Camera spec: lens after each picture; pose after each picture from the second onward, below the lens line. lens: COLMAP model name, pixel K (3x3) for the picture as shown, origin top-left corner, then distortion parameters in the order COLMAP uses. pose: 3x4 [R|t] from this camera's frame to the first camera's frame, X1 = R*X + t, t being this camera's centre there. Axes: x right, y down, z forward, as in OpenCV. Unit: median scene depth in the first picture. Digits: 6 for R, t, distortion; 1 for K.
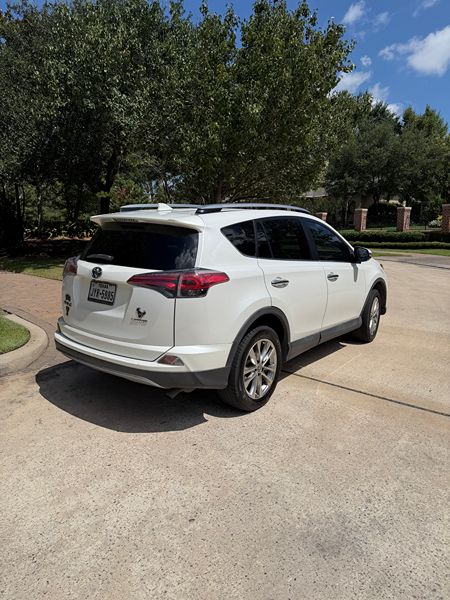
lens RADIAL K [[421.8, 0, 225.0], [0, 421.8, 300.0], [0, 0, 1]] dist [0.028787, -0.031581]
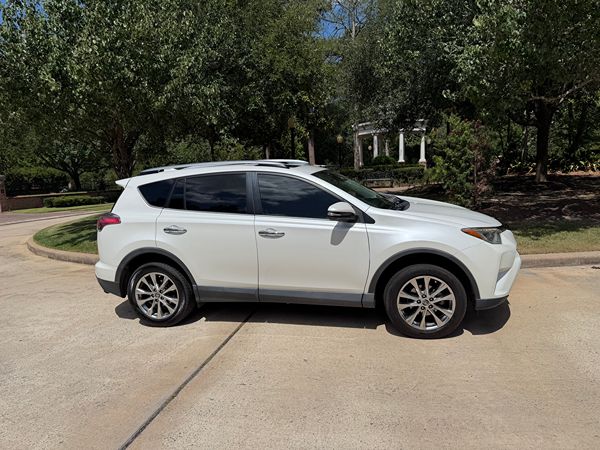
lens RADIAL K [[421.8, 0, 300.0], [0, 421.8, 225.0], [0, 0, 1]] dist [0.028787, -0.031581]
pose [[0.453714, 0.103553, -0.885110, 1.387677], [-0.116319, 0.991610, 0.056387, -0.170409], [0.883523, 0.077371, 0.461952, 0.778622]]
